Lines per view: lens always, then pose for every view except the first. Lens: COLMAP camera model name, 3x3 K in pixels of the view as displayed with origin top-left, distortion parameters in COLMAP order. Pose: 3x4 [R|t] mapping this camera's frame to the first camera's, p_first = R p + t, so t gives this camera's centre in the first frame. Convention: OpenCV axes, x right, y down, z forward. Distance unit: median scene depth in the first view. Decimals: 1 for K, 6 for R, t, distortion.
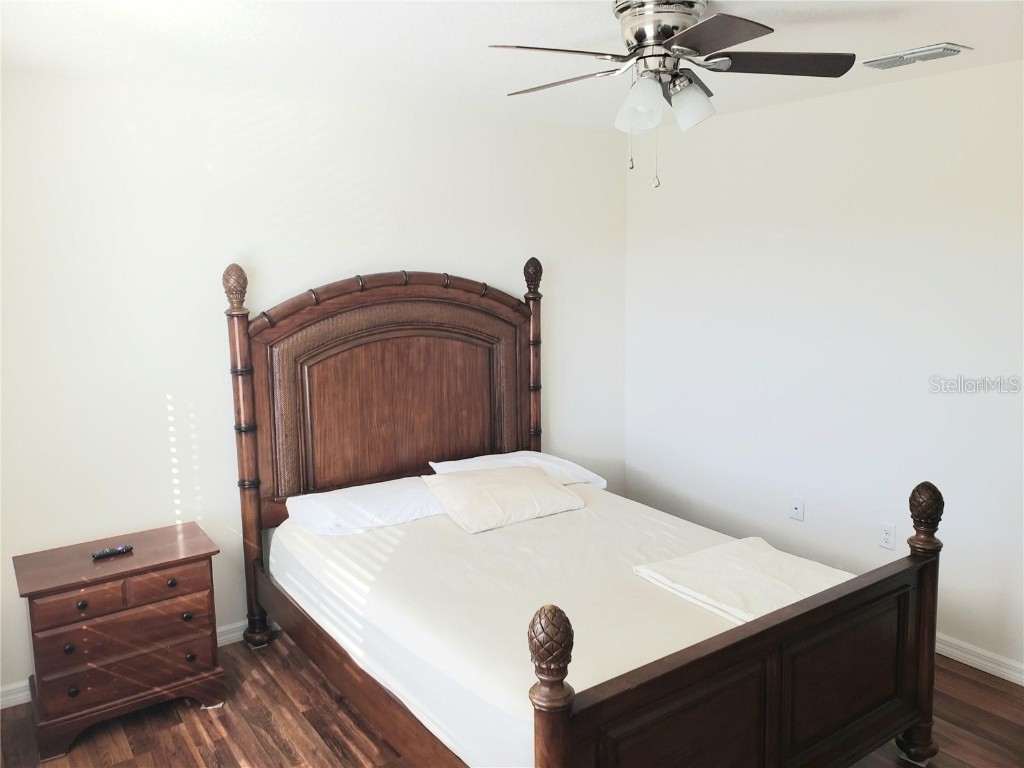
lens RADIAL K [[821.6, 0, 512.0], [0, 821.6, 384.0], [0, 0, 1]] dist [0.208688, -0.282854]
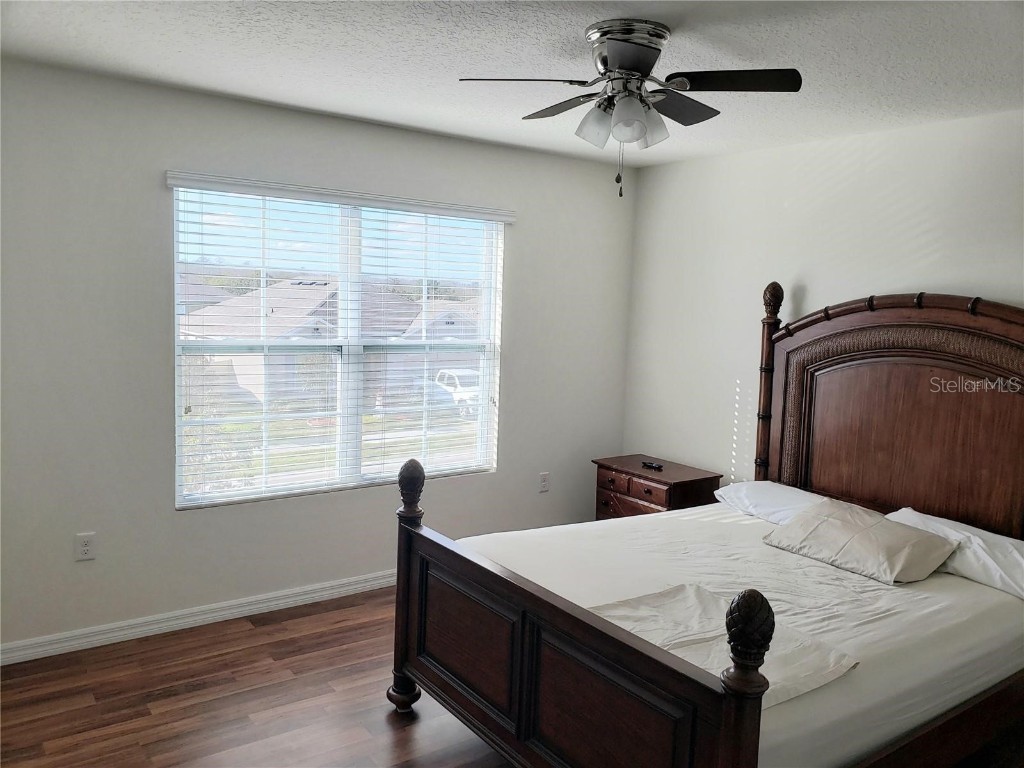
lens RADIAL K [[821.6, 0, 512.0], [0, 821.6, 384.0], [0, 0, 1]] dist [0.208688, -0.282854]
pose [[0.016548, 0.118212, -0.992850, 0.810005], [-0.212472, 0.970723, 0.112036, -0.046955], [0.977027, 0.209099, 0.041180, 0.536253]]
